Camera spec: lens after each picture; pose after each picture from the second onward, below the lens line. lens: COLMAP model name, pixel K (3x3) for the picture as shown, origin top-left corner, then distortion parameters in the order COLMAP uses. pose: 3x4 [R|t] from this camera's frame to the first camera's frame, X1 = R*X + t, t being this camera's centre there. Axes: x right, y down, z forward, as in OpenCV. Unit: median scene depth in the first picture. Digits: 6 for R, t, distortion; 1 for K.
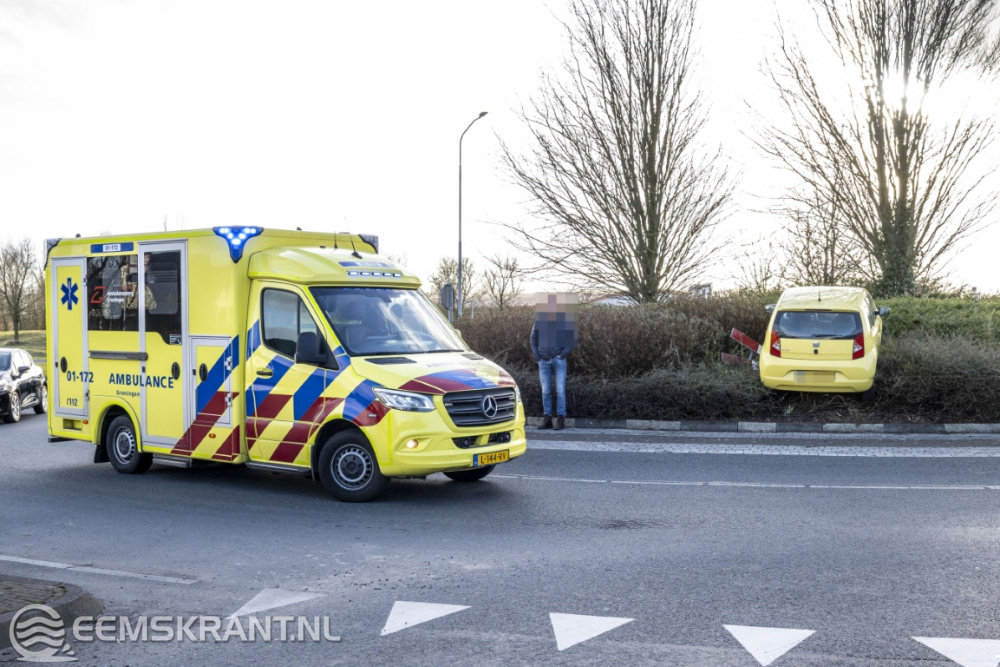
lens RADIAL K [[1083.4, 0, 517.2], [0, 1083.4, 368.2], [0, 0, 1]] dist [-0.008003, 0.000000]
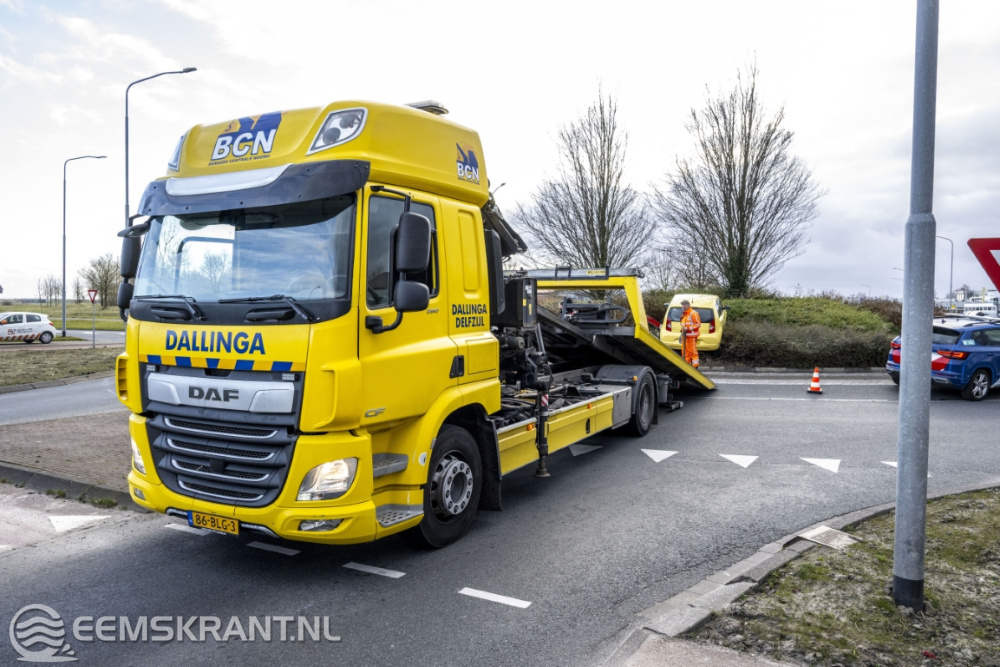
lens RADIAL K [[677.2, 0, 498.6], [0, 677.2, 330.9], [0, 0, 1]] dist [0.000223, 0.000378]
pose [[0.999710, 0.015495, -0.018455, -0.029238], [-0.015463, 0.999879, 0.001879, -0.006396], [0.018482, -0.001593, 0.999828, -0.149079]]
